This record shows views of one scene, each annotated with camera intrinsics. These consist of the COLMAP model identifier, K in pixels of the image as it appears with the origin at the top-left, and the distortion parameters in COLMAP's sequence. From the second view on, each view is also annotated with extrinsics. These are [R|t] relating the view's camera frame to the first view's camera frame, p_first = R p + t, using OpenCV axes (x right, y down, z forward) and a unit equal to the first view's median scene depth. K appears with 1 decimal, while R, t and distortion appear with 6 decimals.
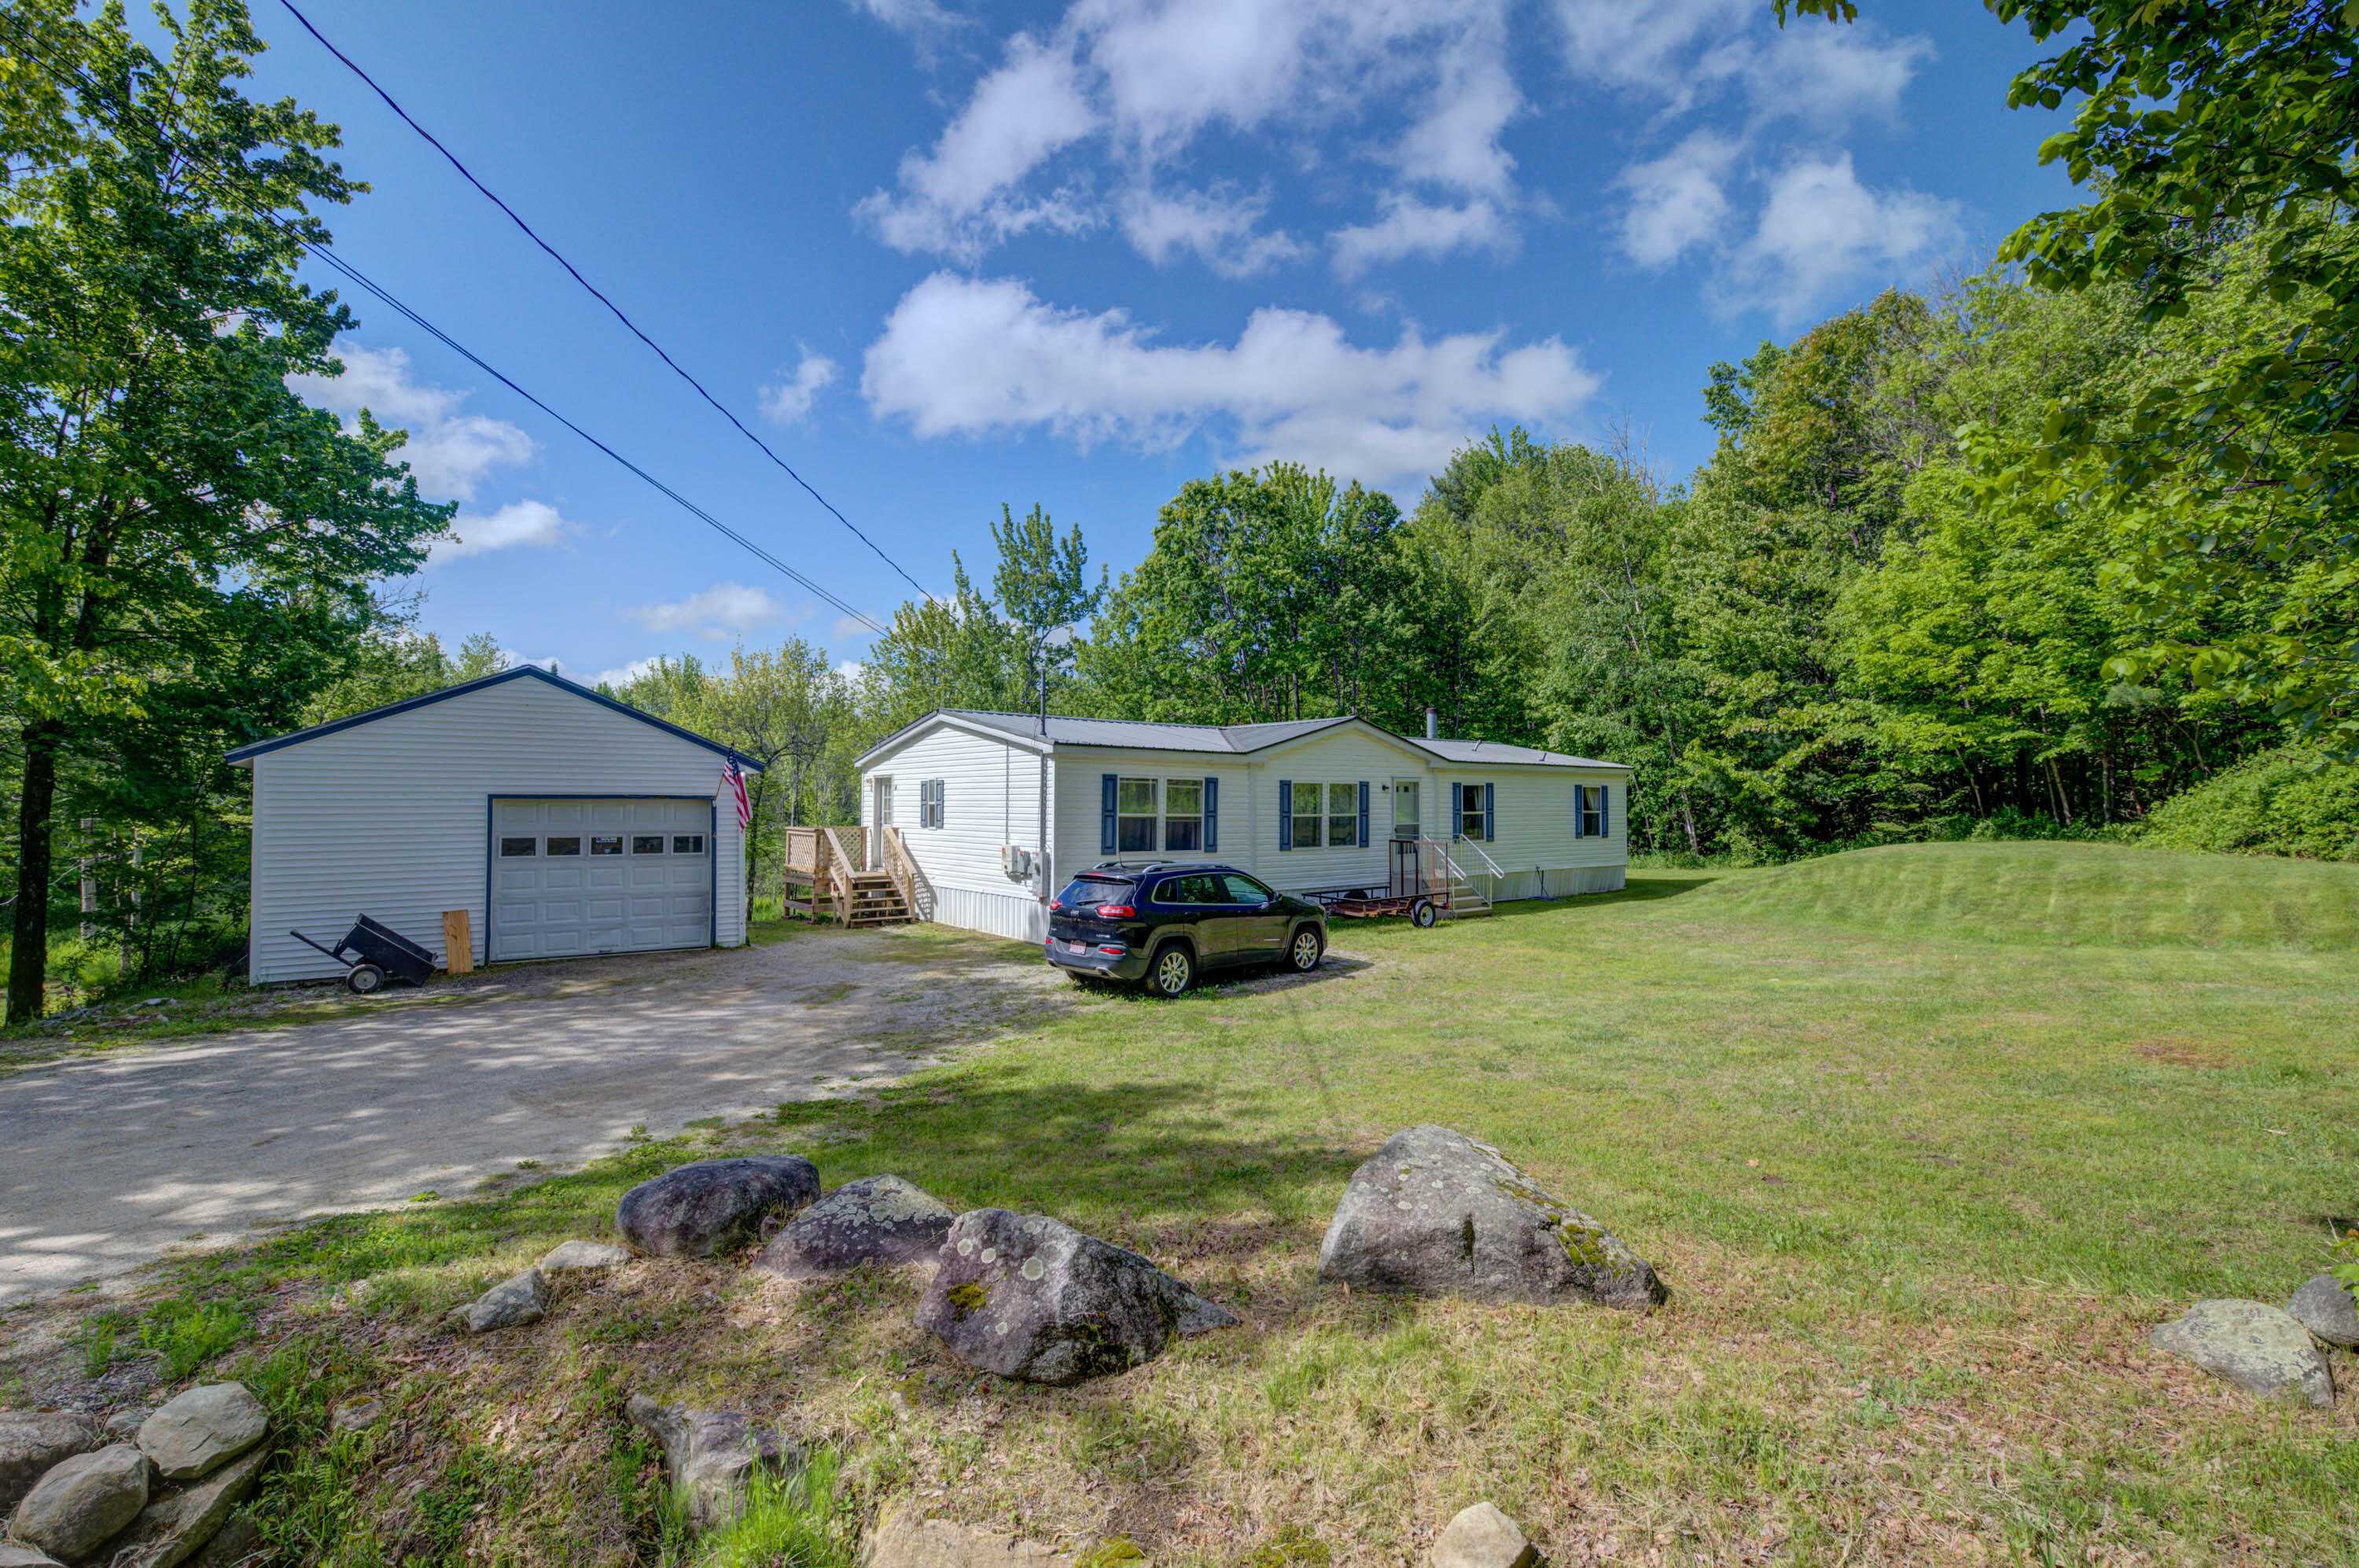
lens RADIAL K [[1099.1, 0, 1178.4], [0, 1099.1, 775.1], [0, 0, 1]] dist [0.002665, -0.000166]
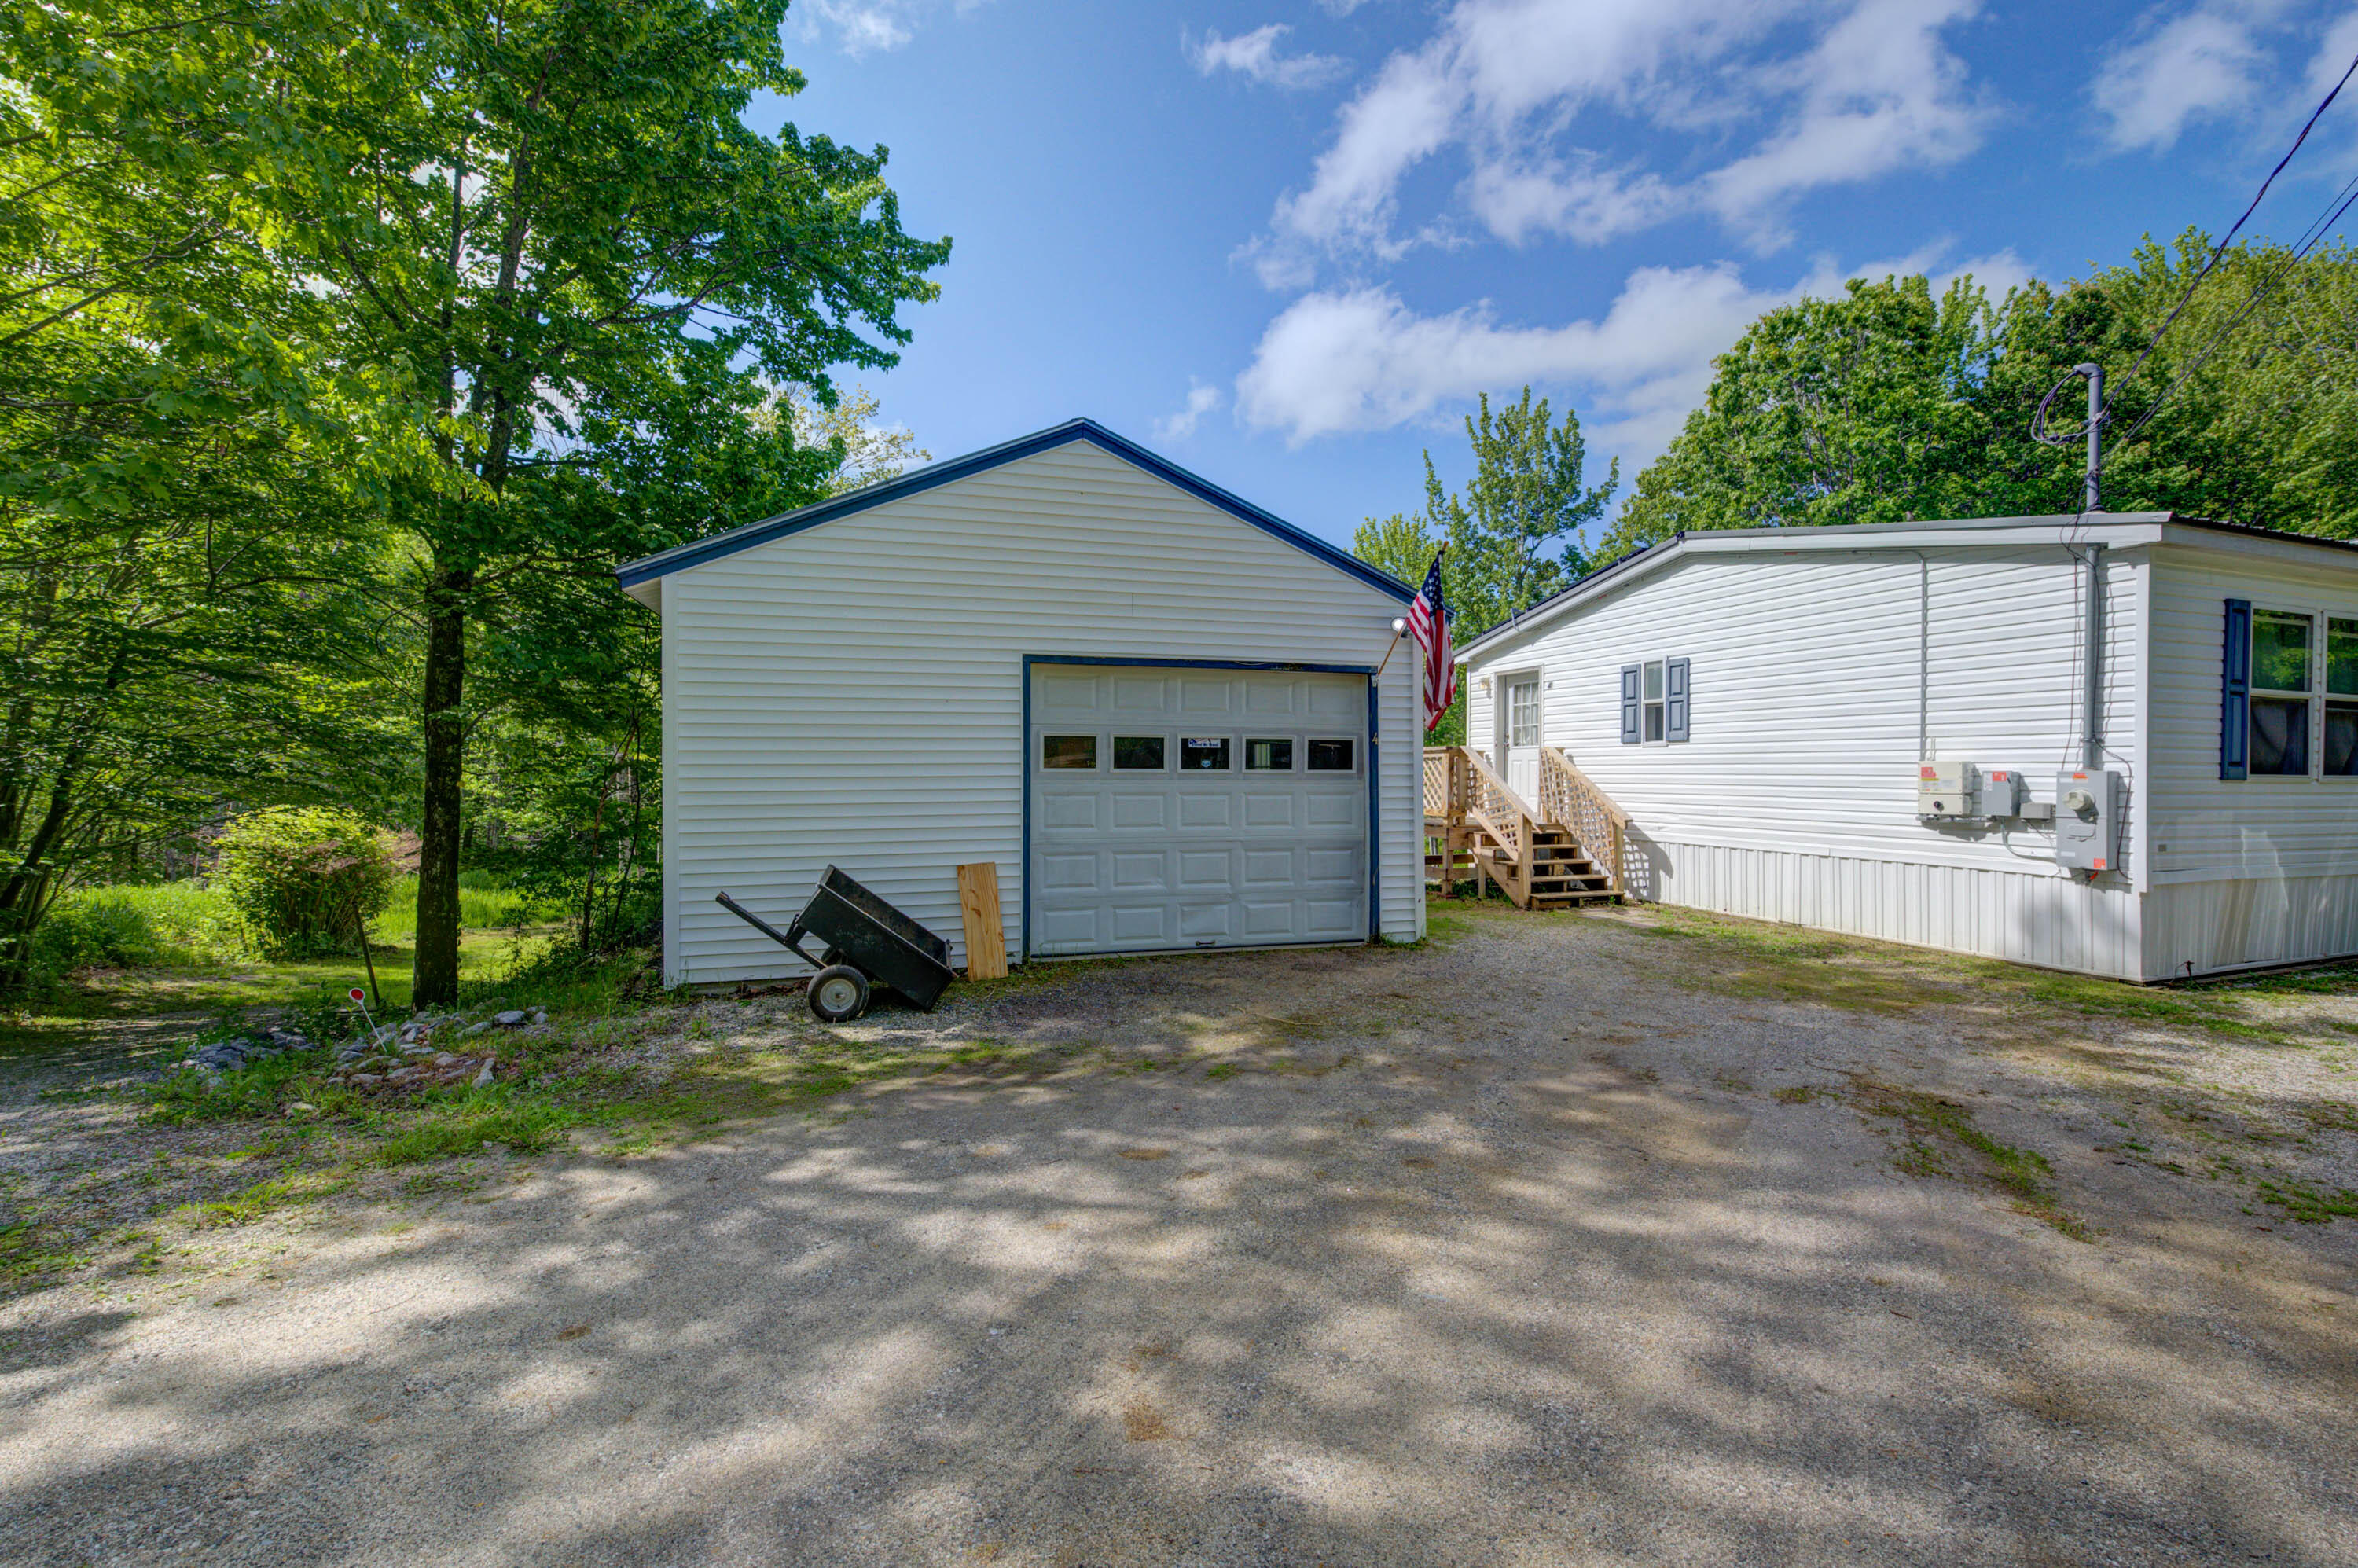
lens RADIAL K [[1010.4, 0, 1179.6], [0, 1010.4, 785.0], [0, 0, 1]] dist [0.003291, 0.000125]
pose [[0.946674, 0.006199, -0.322135, -0.336790], [0.007157, 0.999164, 0.040259, 0.054304], [0.322115, -0.040418, 0.945837, 0.470113]]
